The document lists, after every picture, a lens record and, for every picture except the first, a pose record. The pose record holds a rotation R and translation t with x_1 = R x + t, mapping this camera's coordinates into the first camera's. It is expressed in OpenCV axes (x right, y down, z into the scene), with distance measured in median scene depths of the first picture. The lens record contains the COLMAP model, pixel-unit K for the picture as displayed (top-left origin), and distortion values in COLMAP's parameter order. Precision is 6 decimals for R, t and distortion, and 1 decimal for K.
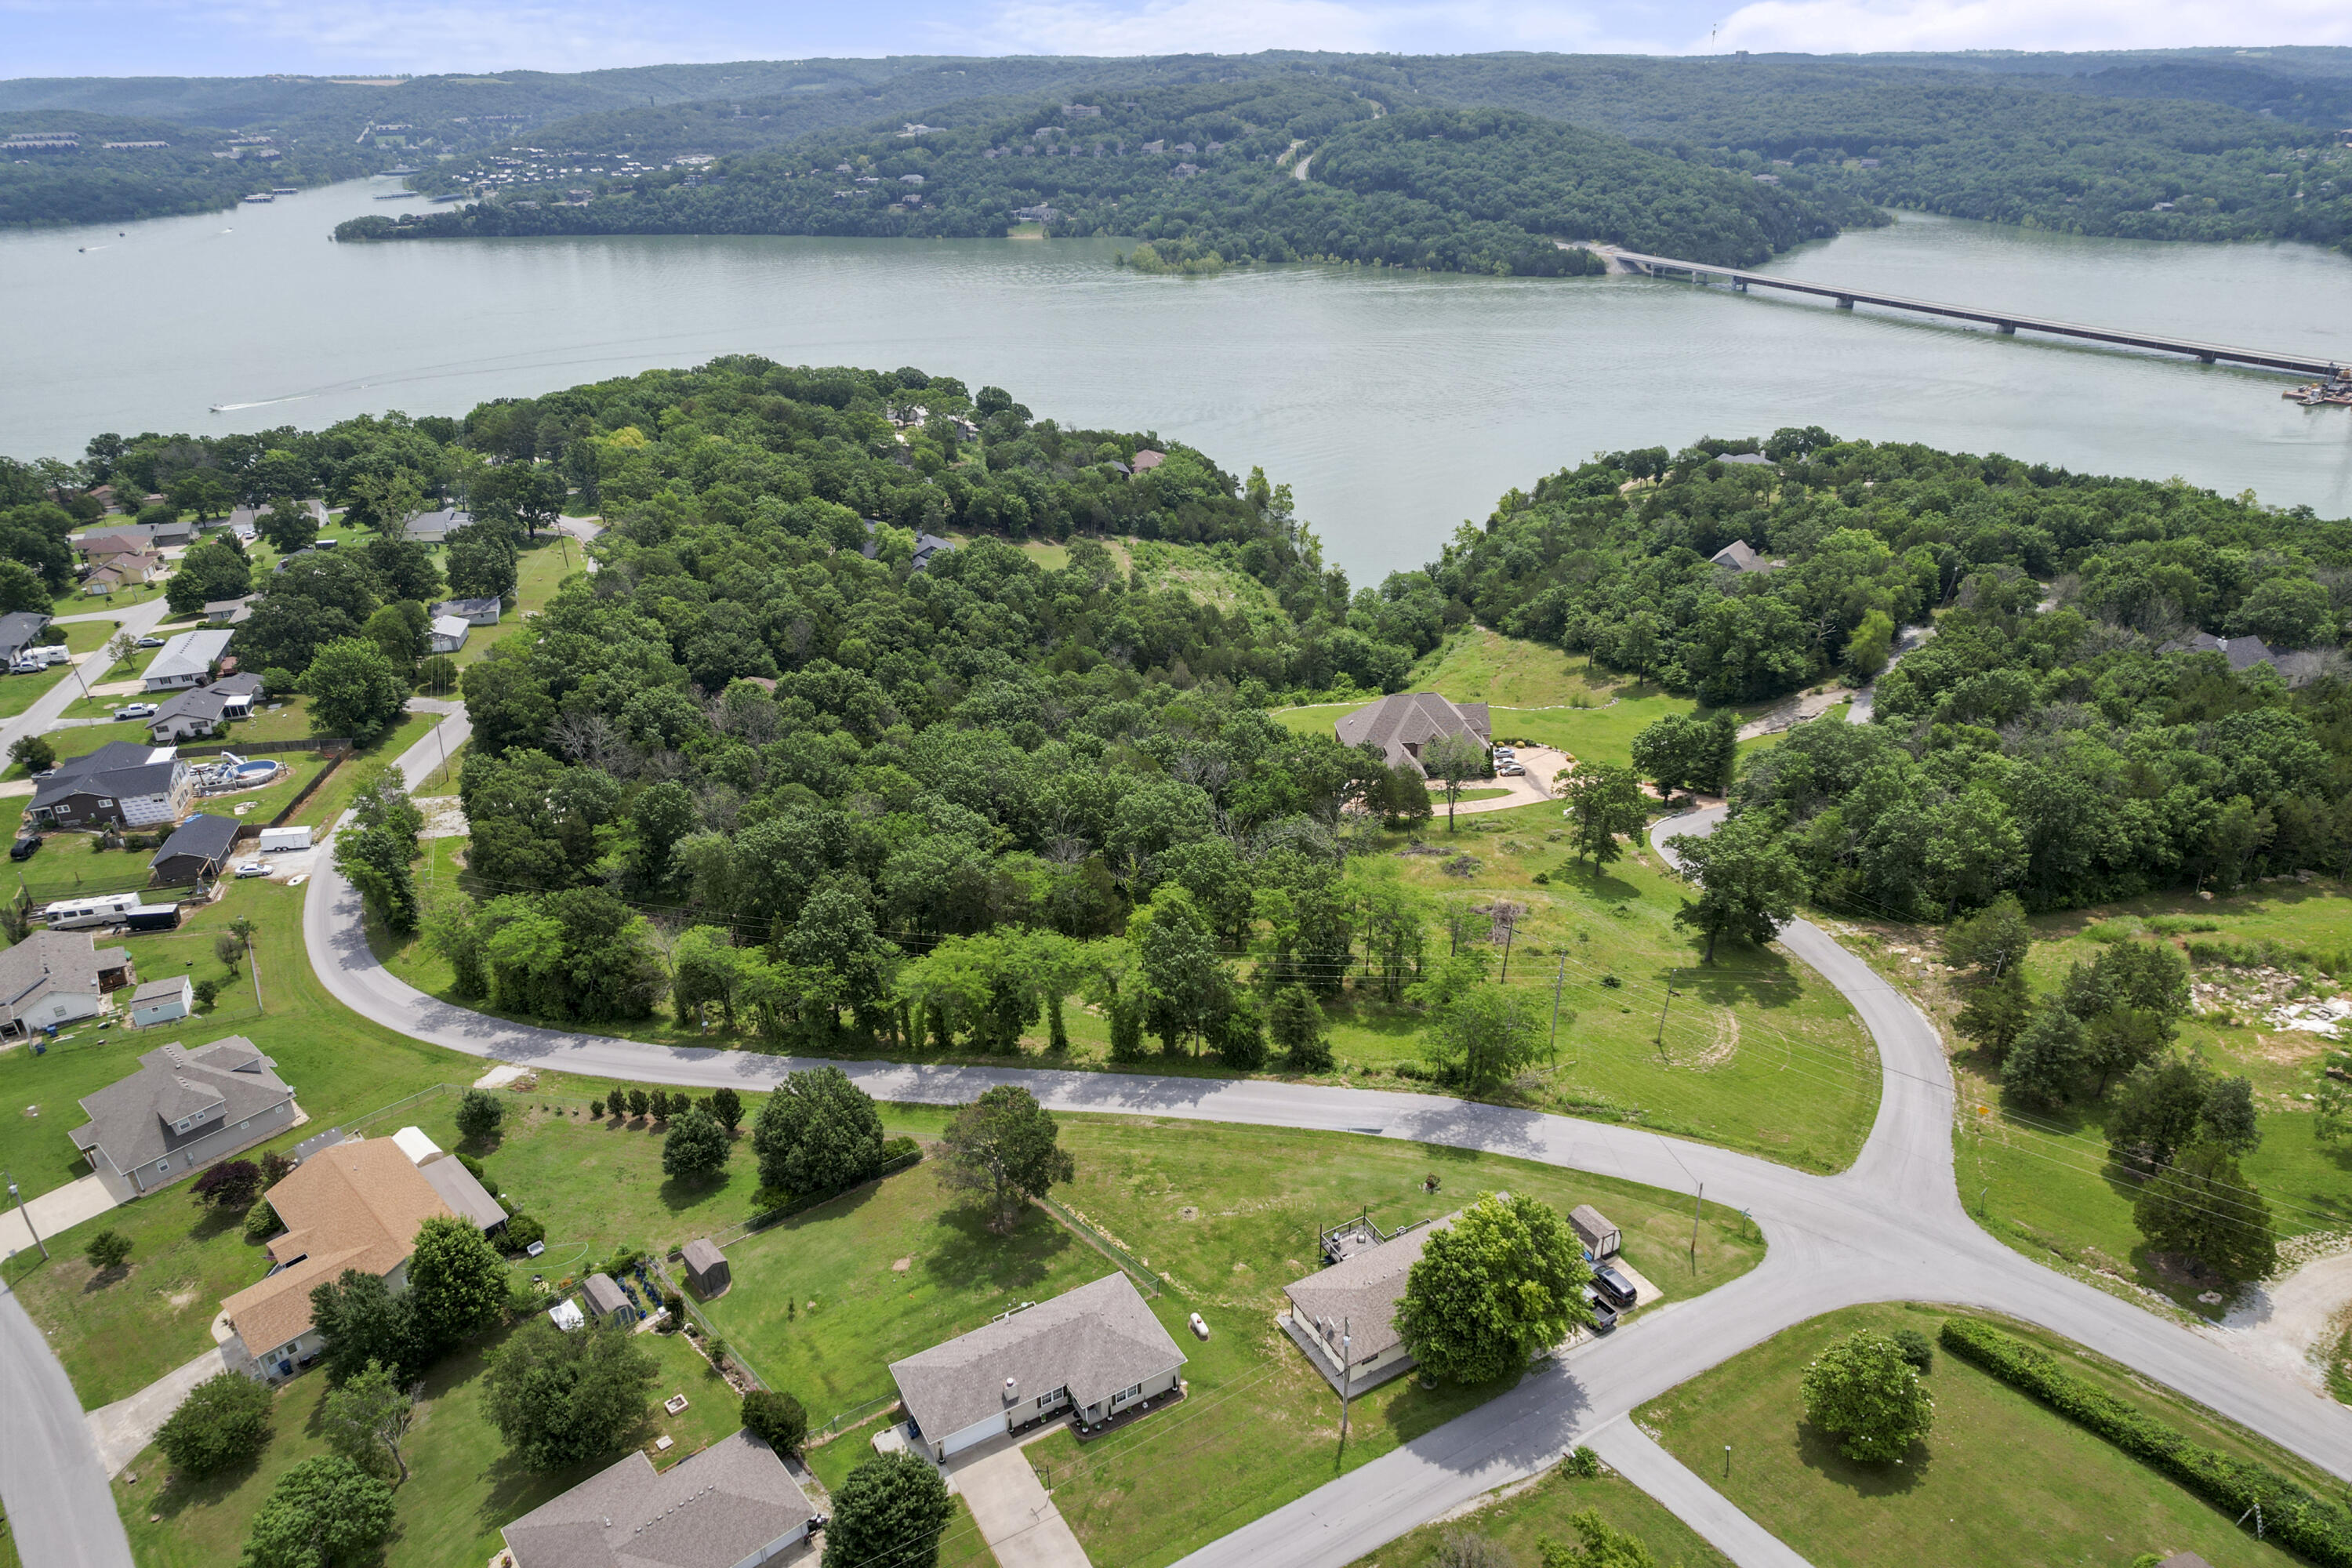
lens RADIAL K [[1481.0, 0, 1191.2], [0, 1481.0, 800.6], [0, 0, 1]] dist [-0.070681, 0.056324]
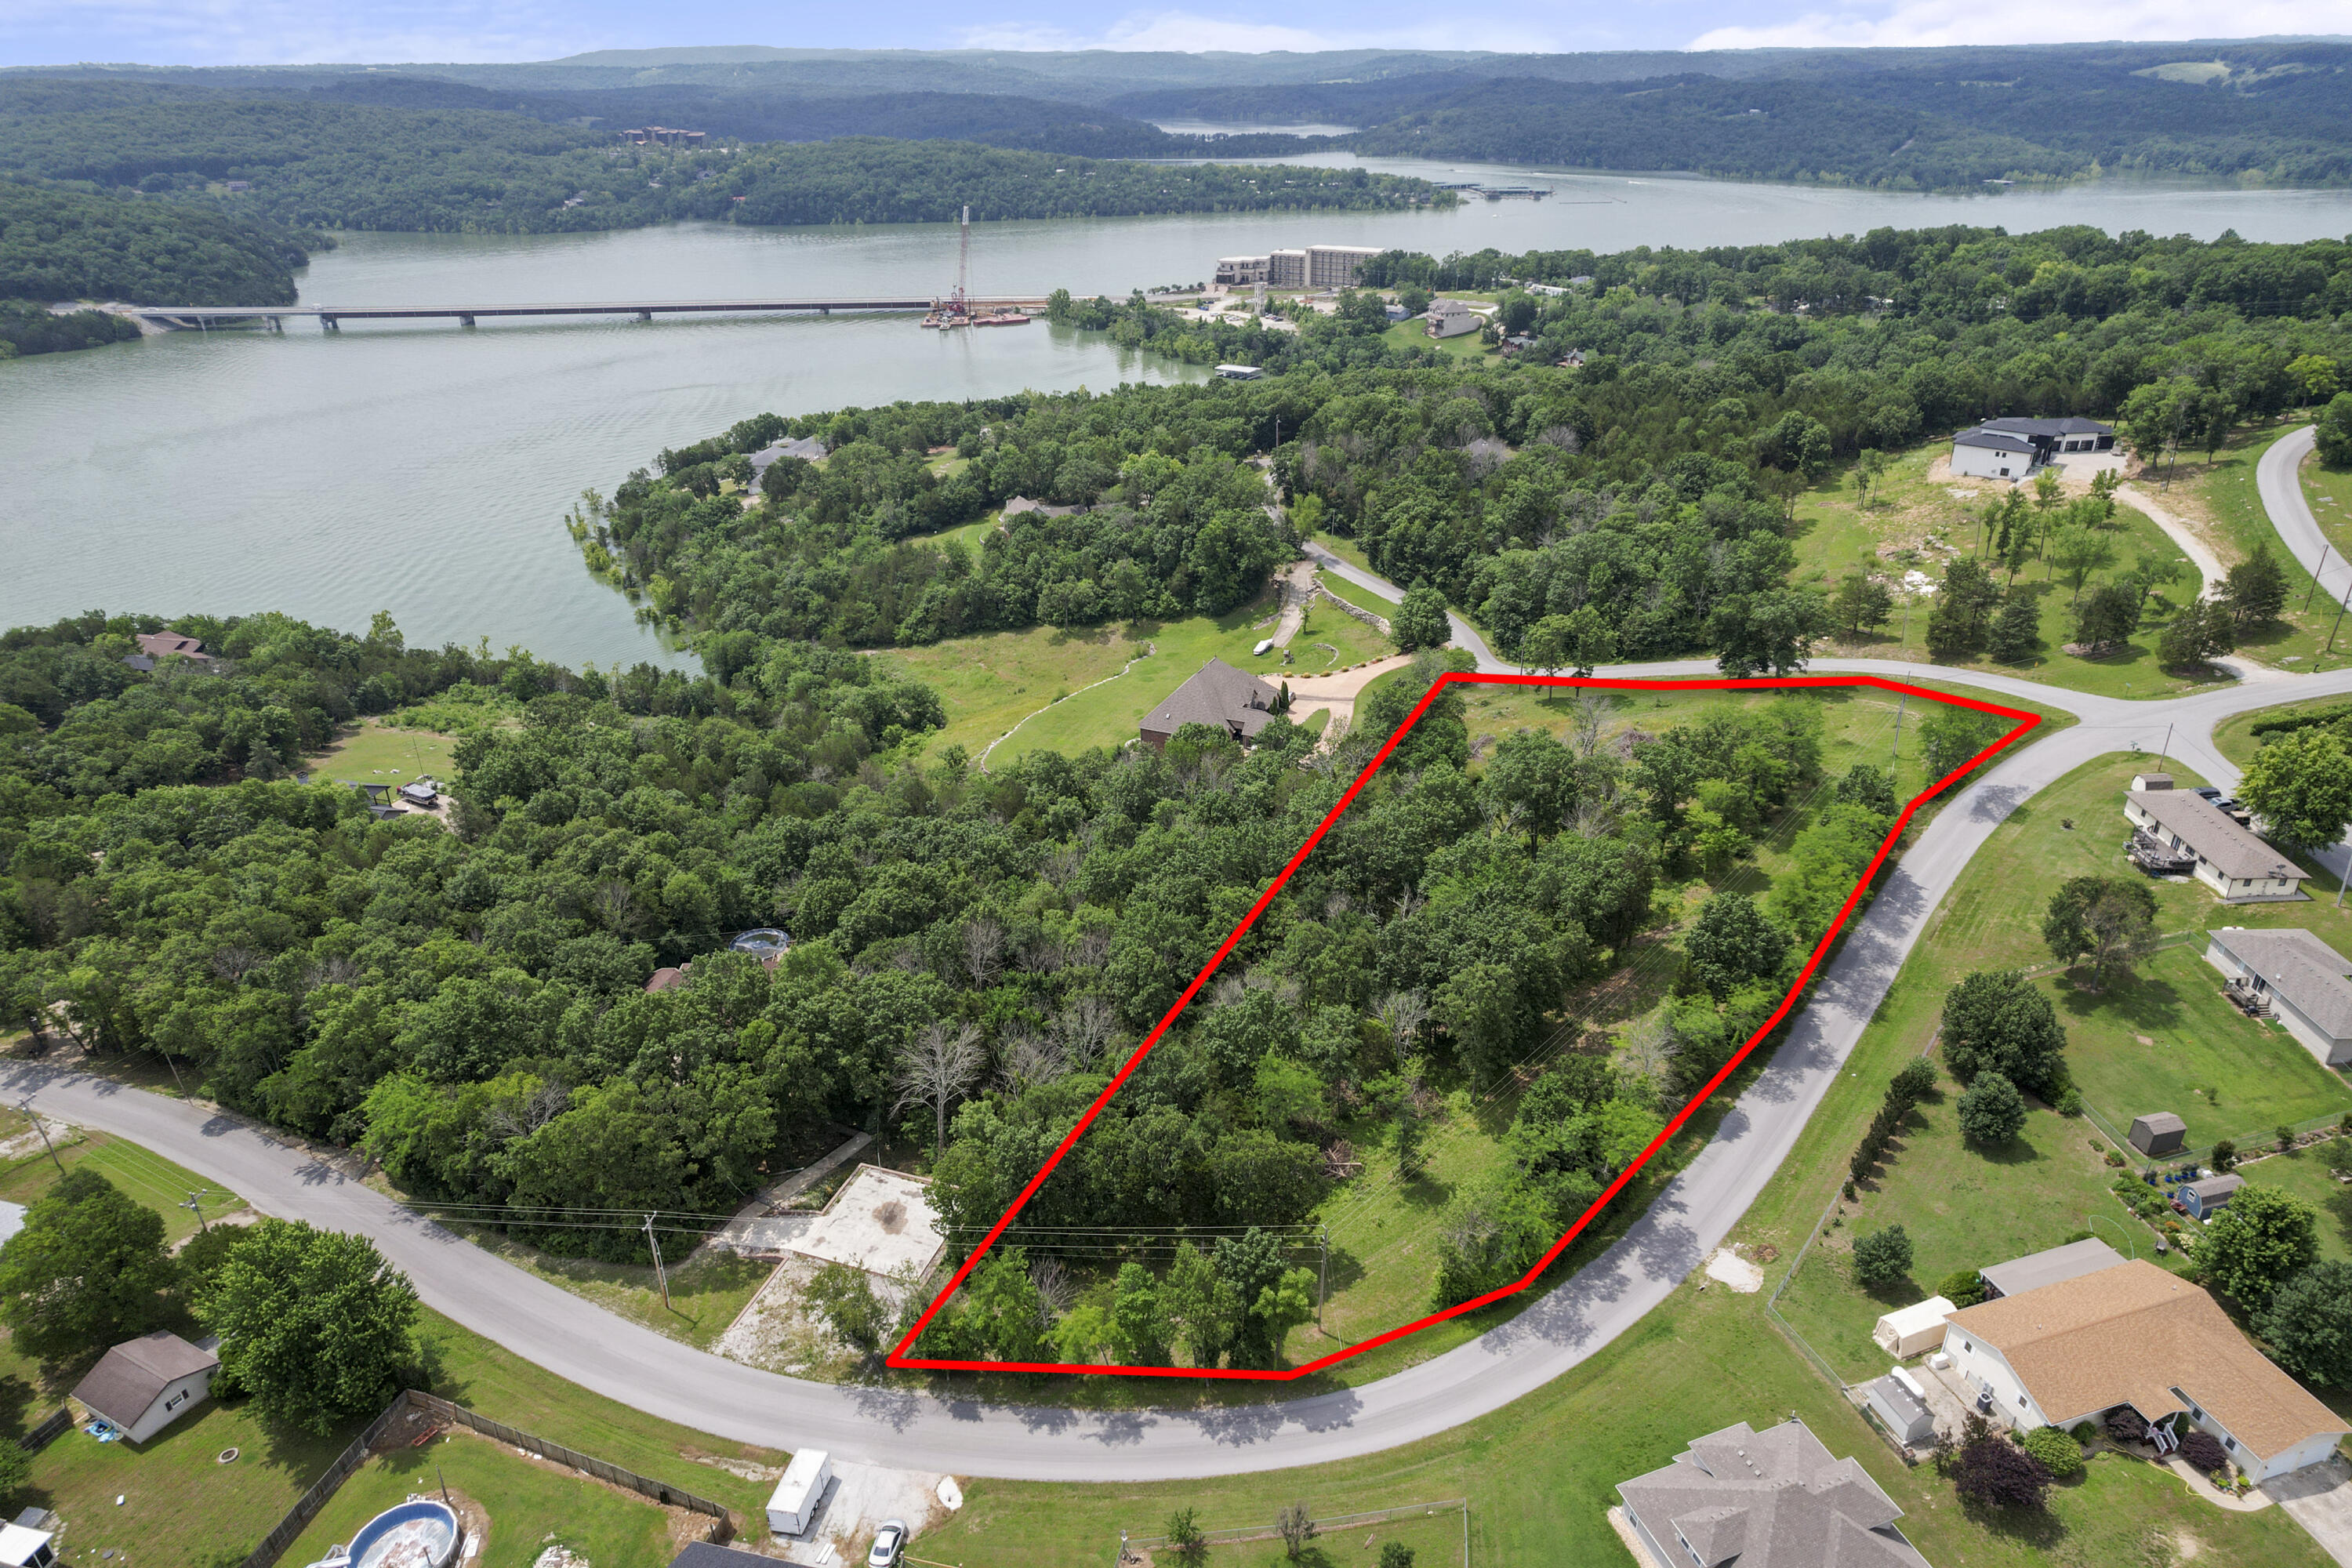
lens RADIAL K [[1481.0, 0, 1185.1], [0, 1481.0, 787.2], [0, 0, 1]] dist [-0.070681, 0.056324]
pose [[0.491471, -0.385626, 0.780864, -0.138572], [0.398539, 0.896818, 0.192051, -0.039988], [-0.774353, 0.216817, 0.594447, 0.082664]]
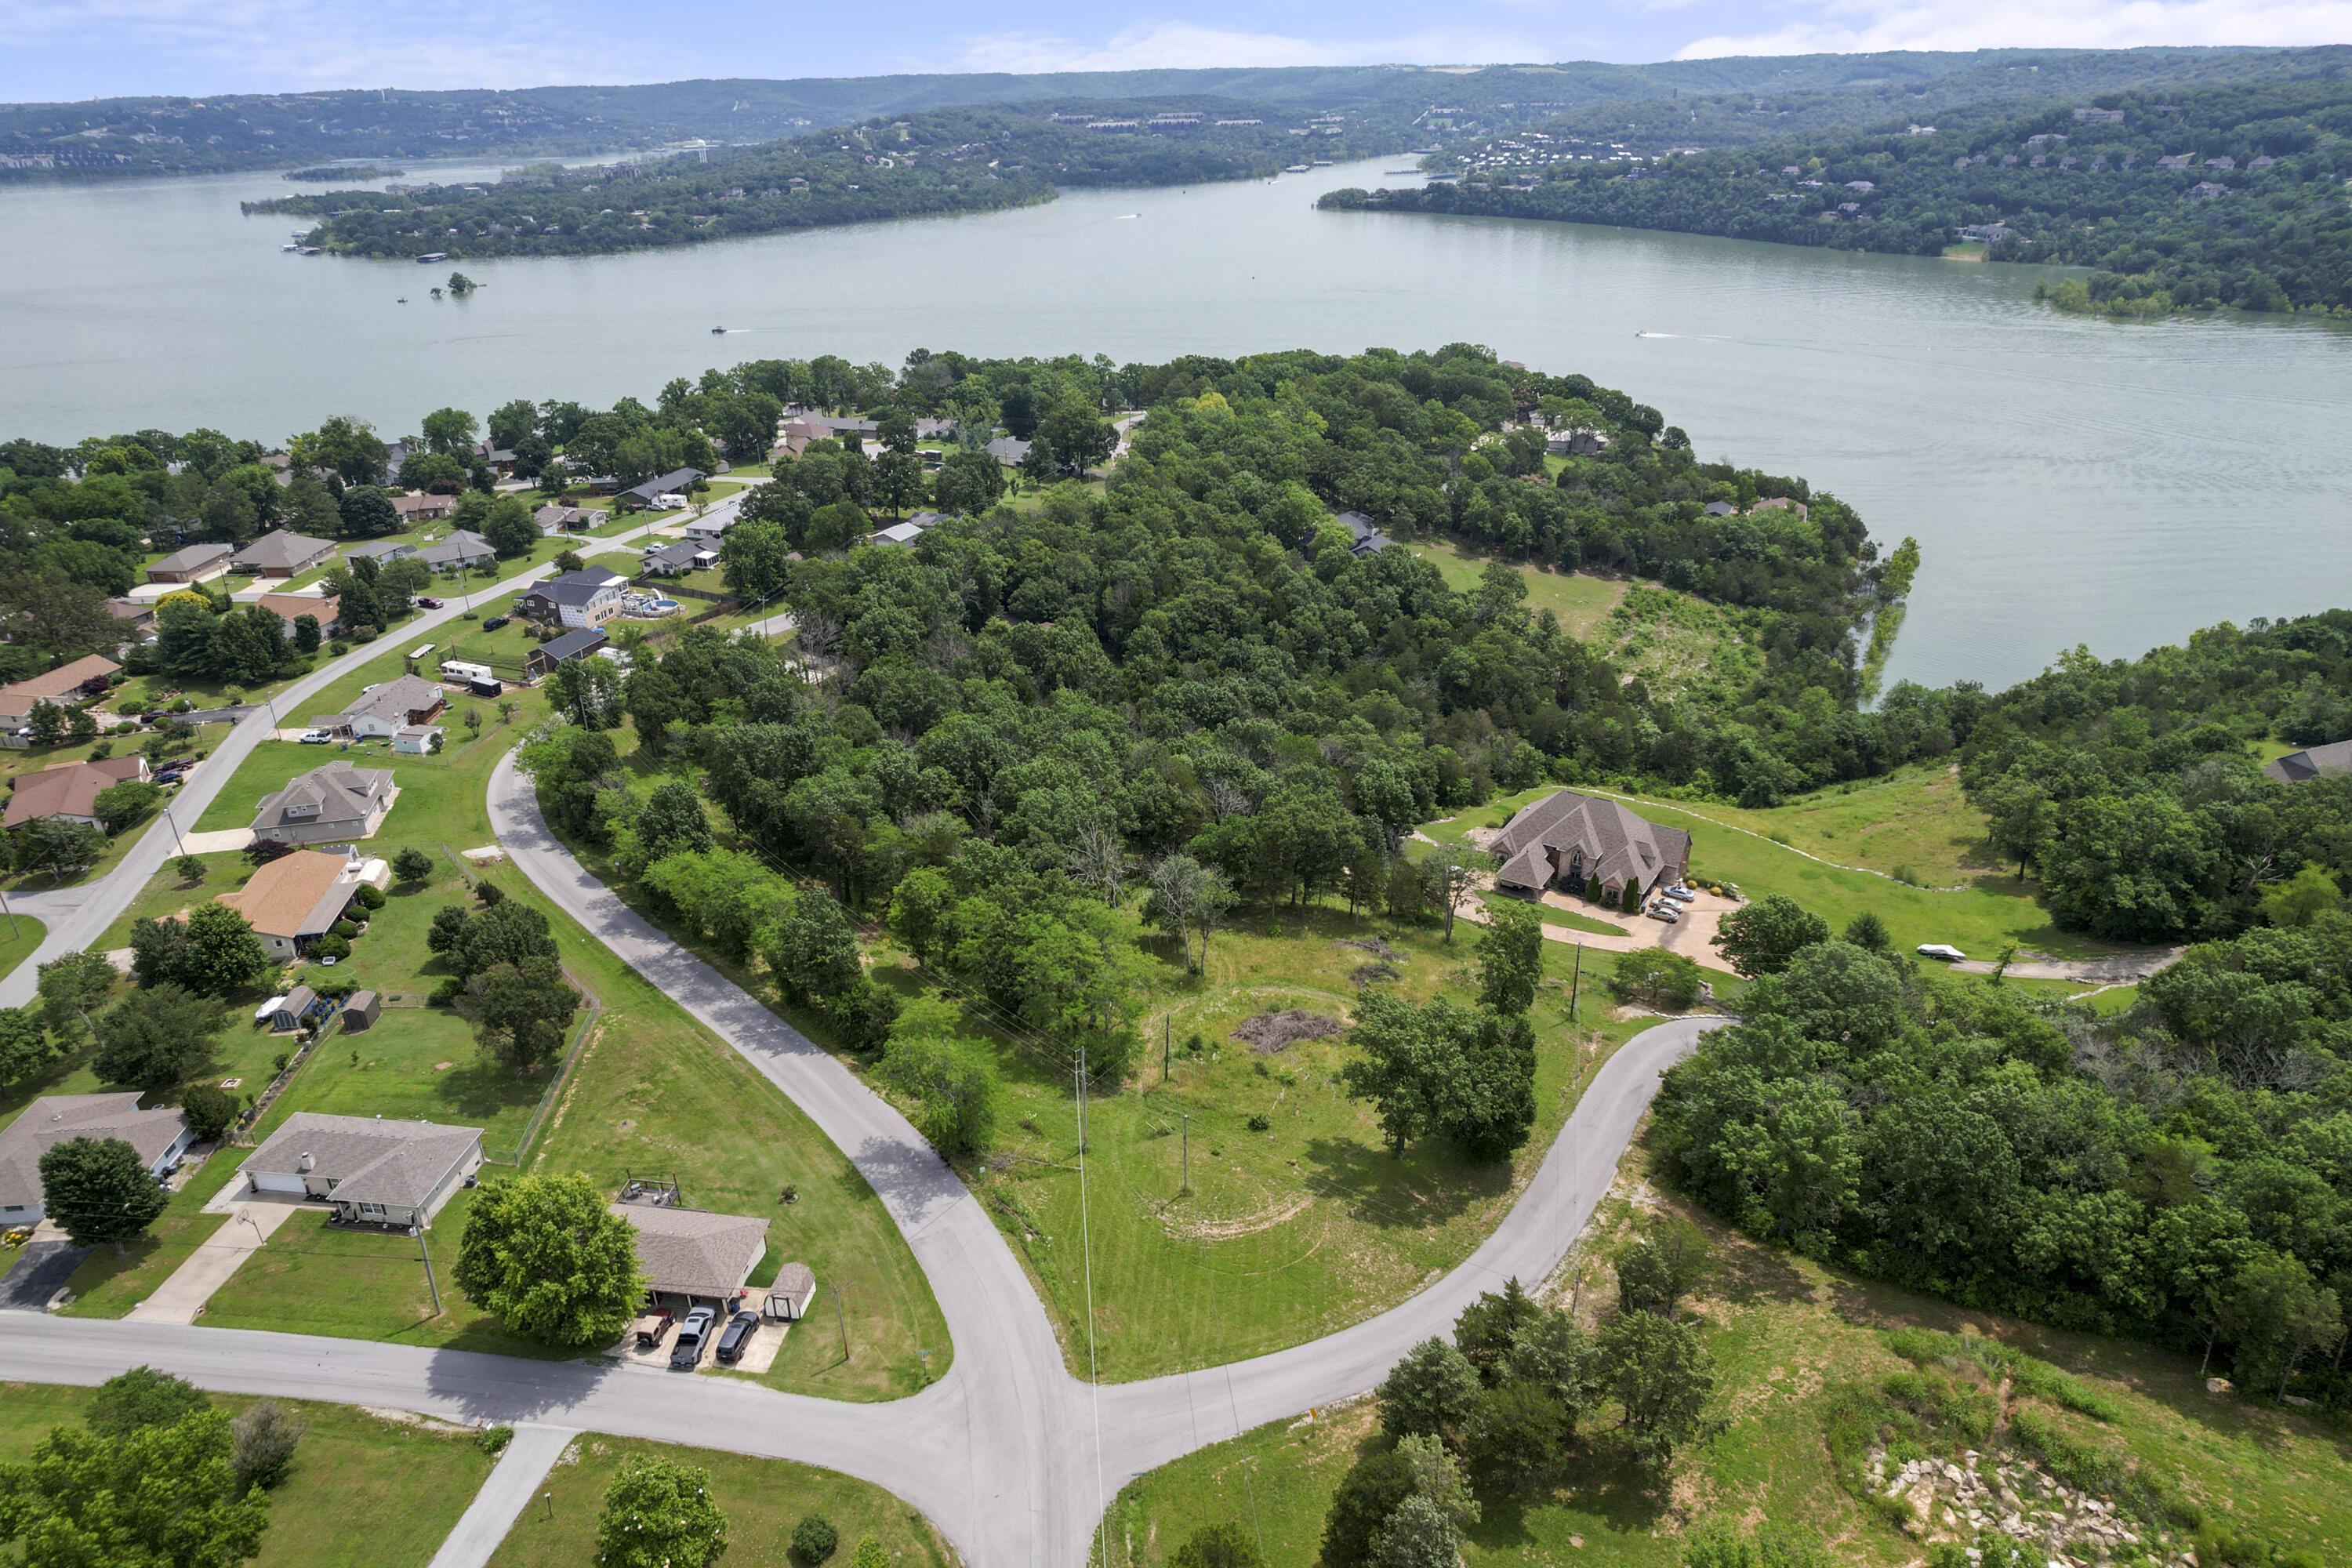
lens RADIAL K [[1481.0, 0, 1172.2], [0, 1481.0, 798.6], [0, 0, 1]] dist [-0.070681, 0.056324]
pose [[0.797408, 0.268779, -0.540277, 0.084847], [-0.266853, 0.960089, 0.083773, -0.015597], [0.541230, 0.077373, 0.837307, 0.028025]]
